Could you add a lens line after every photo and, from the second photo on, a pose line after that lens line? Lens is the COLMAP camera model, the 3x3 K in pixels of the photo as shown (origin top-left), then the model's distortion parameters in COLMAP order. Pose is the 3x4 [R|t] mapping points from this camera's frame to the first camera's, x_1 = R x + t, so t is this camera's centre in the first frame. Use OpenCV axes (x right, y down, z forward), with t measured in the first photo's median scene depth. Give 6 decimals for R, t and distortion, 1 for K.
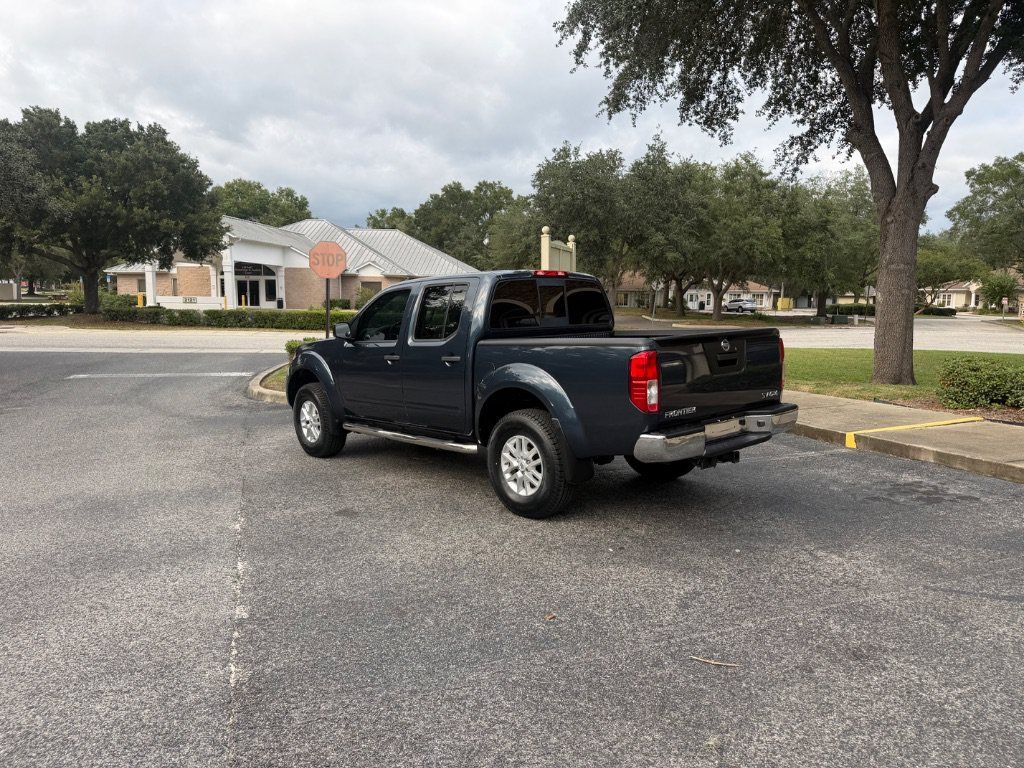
lens RADIAL K [[717.5, 0, 512.0], [0, 717.5, 384.0], [0, 0, 1]] dist [0.052690, -0.077260]
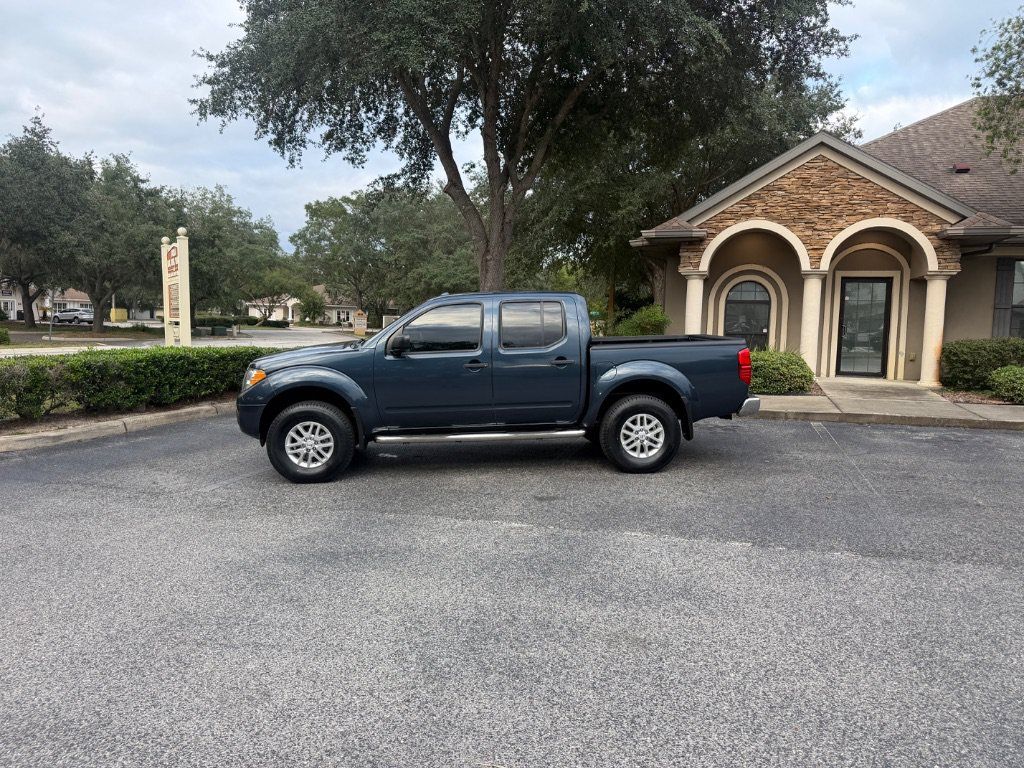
lens RADIAL K [[717.7, 0, 512.4], [0, 717.7, 378.3], [0, 0, 1]] dist [0.049300, -0.070800]
pose [[0.604813, -0.055599, 0.794425, -0.191768], [0.074604, 0.997129, 0.012987, -0.005148], [-0.792866, 0.051413, 0.607224, 0.055904]]
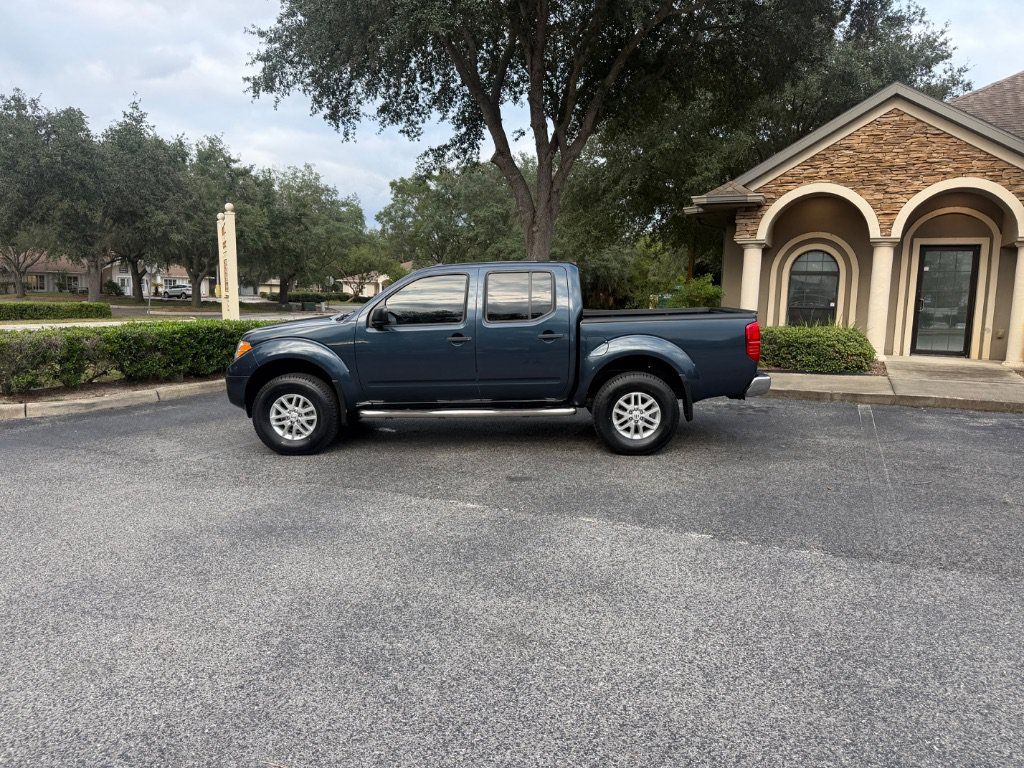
lens RADIAL K [[716.8, 0, 502.2], [0, 716.8, 387.9], [0, 0, 1]] dist [0.042598, -0.054112]
pose [[0.710028, -0.081924, 0.699392, -0.164977], [0.065735, 0.996584, 0.050002, -0.002540], [-0.701099, 0.010472, 0.712987, 0.039399]]
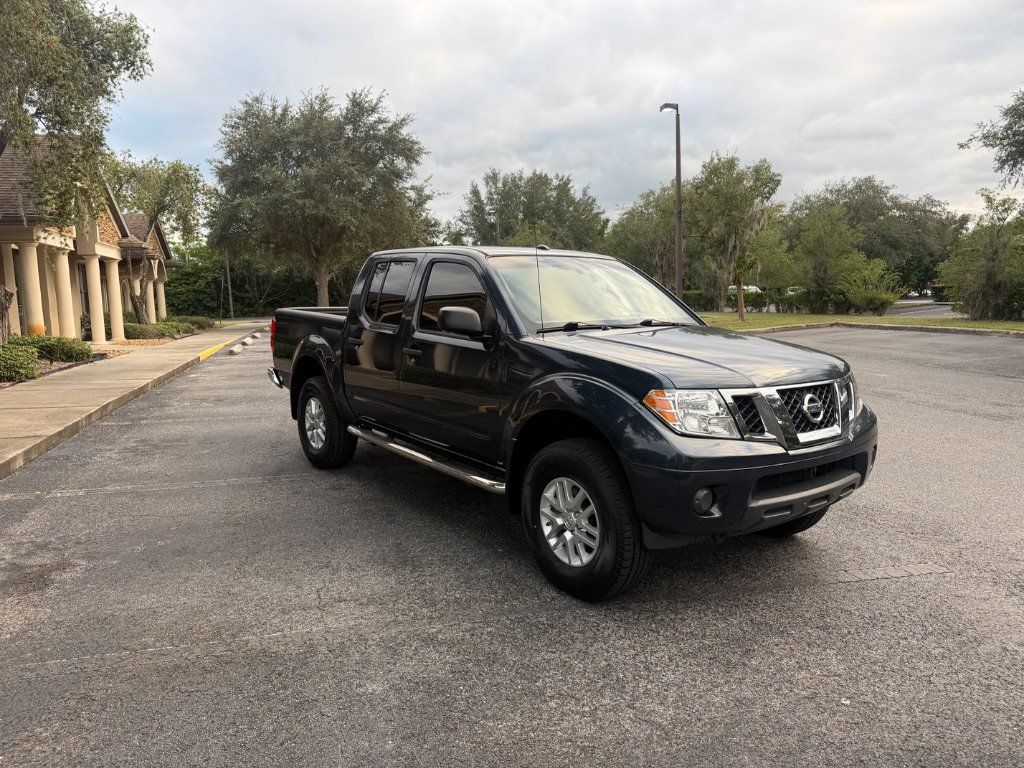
lens RADIAL K [[713.5, 0, 512.0], [0, 713.5, 384.0], [0, 0, 1]] dist [0.050922, -0.080977]
pose [[-0.995280, 0.004036, 0.096957, -0.026942], [0.026827, 0.971640, 0.234938, -0.038301], [-0.093260, 0.236430, -0.967163, 0.363195]]
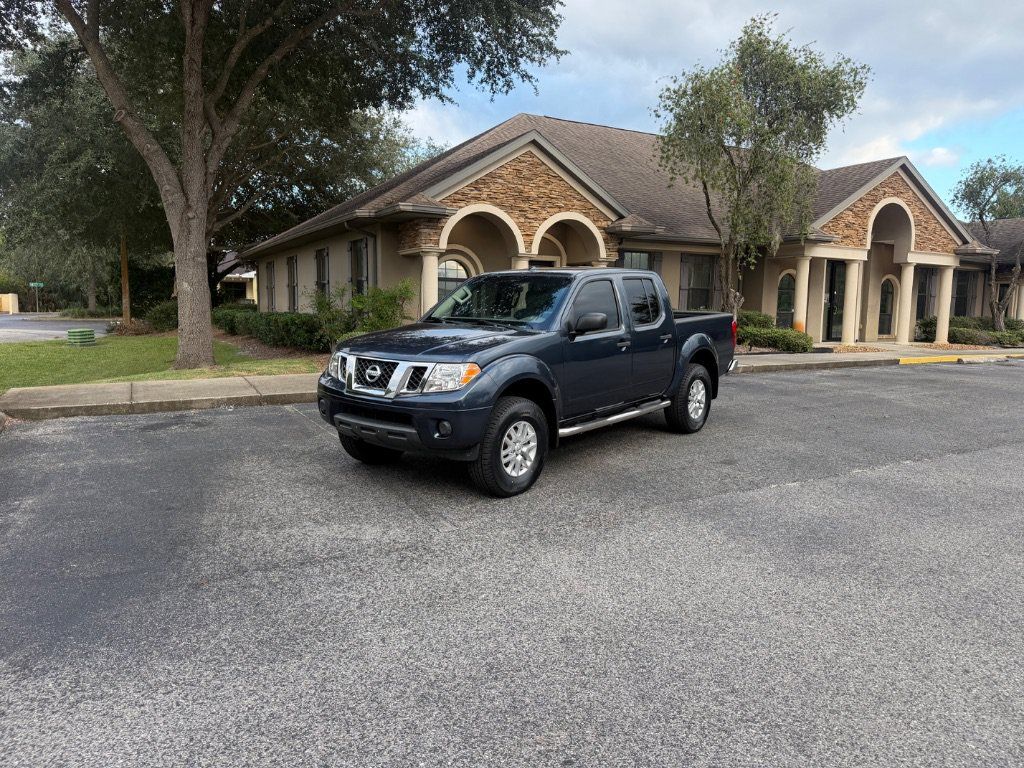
lens RADIAL K [[719.8, 0, 512.0], [0, 719.8, 384.0], [0, 0, 1]] dist [0.096530, -0.147276]
pose [[-0.142756, -0.111723, 0.983432, -0.230917], [0.100656, 0.986818, 0.126719, -0.024968], [-0.984626, 0.117079, -0.129629, 0.249832]]
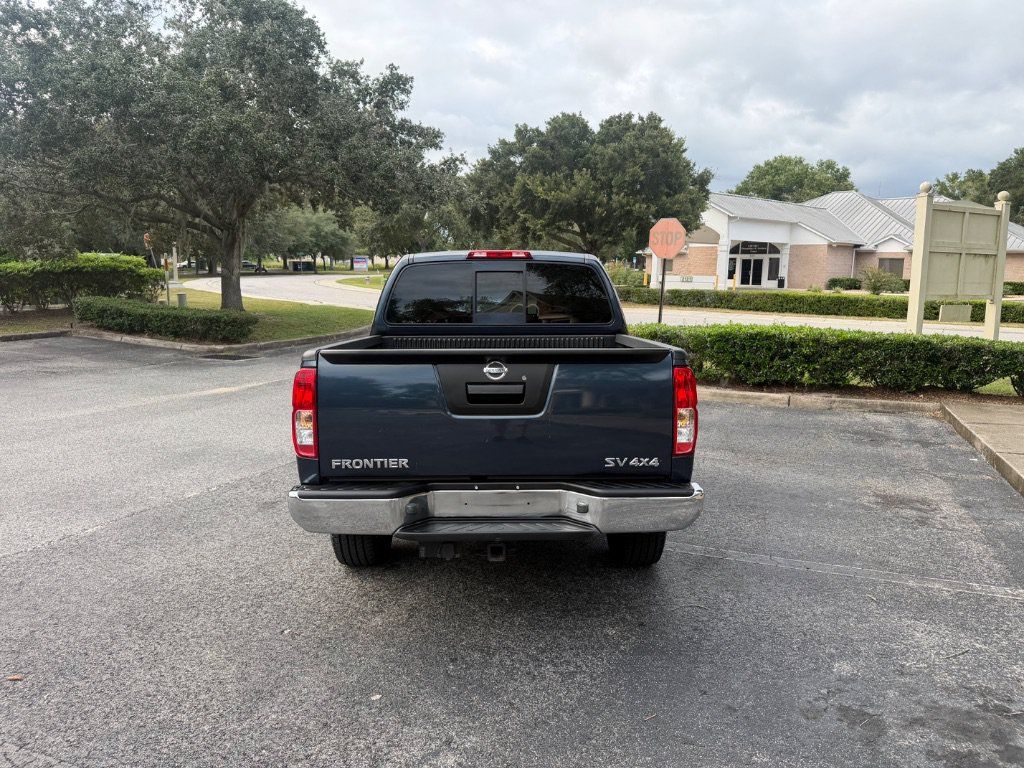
lens RADIAL K [[715.7, 0, 517.0], [0, 715.7, 376.8], [0, 0, 1]] dist [0.062046, -0.082064]
pose [[0.738822, 0.100255, -0.666402, 0.106445], [-0.086732, 0.994794, 0.053501, -0.012185], [0.668296, 0.018271, 0.743671, 0.081692]]
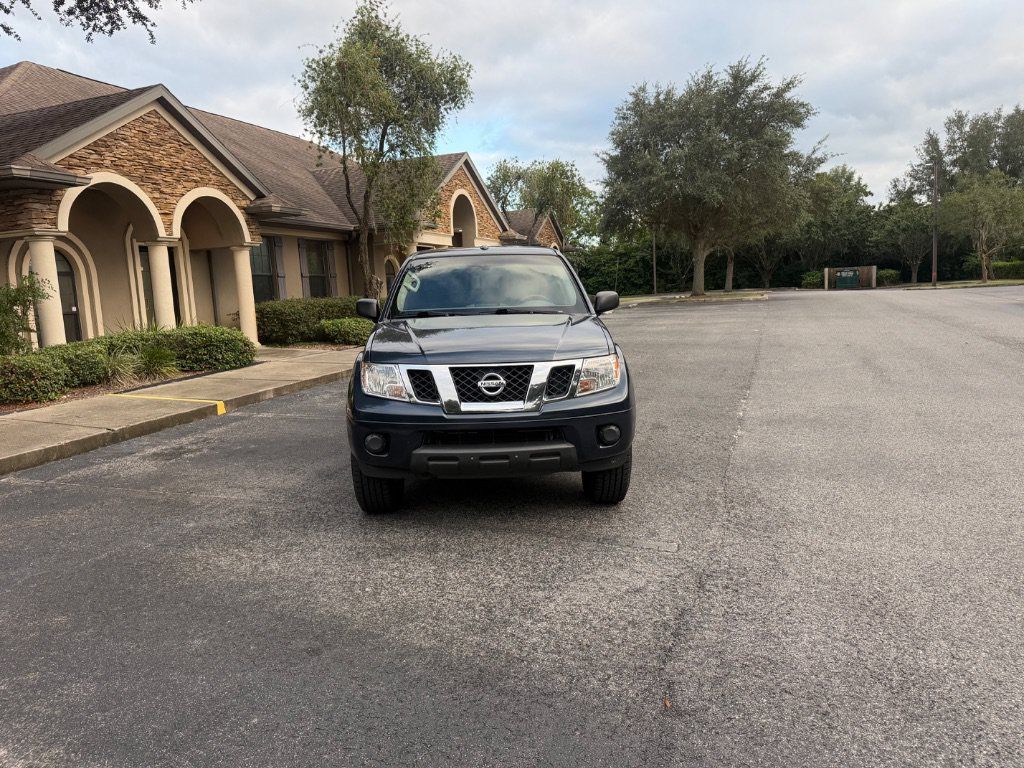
lens RADIAL K [[717.5, 0, 512.0], [0, 717.5, 384.0], [0, 0, 1]] dist [0.052690, -0.077260]
pose [[-0.759626, -0.056395, 0.647911, -0.145333], [0.119037, 0.967348, 0.223761, -0.037396], [-0.639374, 0.247100, -0.728109, 0.350085]]
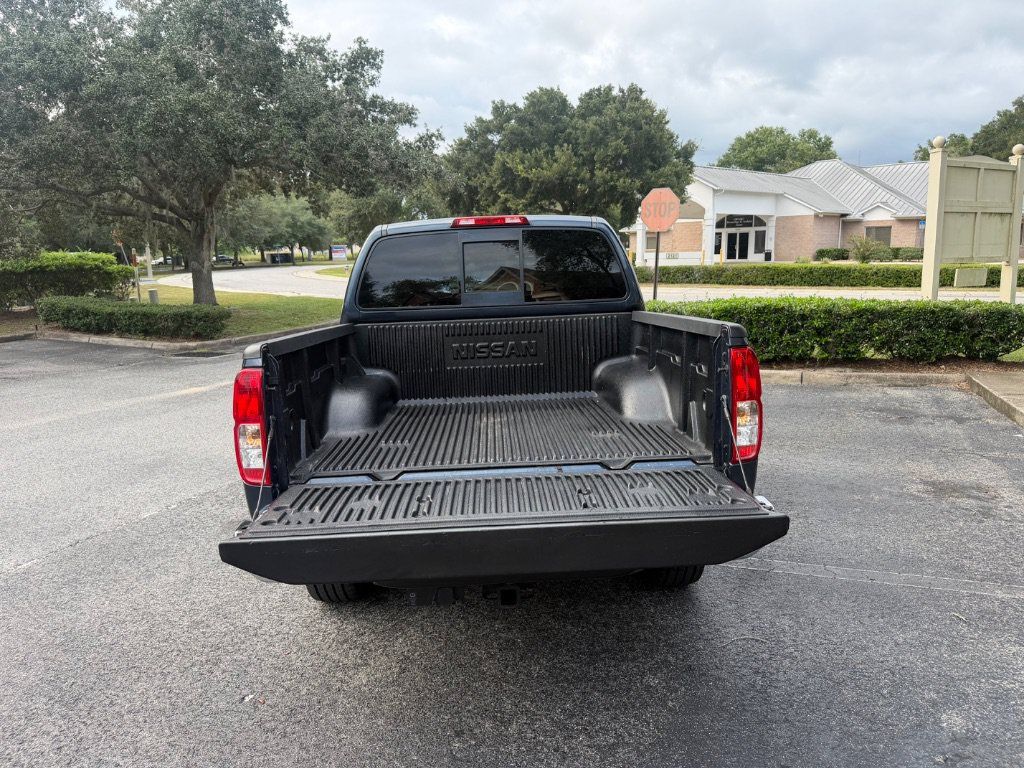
lens RADIAL K [[717.5, 0, 512.0], [0, 717.5, 384.0], [0, 0, 1]] dist [0.052690, -0.077260]
pose [[0.750998, 0.090722, -0.654043, 0.090393], [-0.047464, 0.995371, 0.083567, -0.011645], [0.658596, -0.031715, 0.751828, 0.096041]]
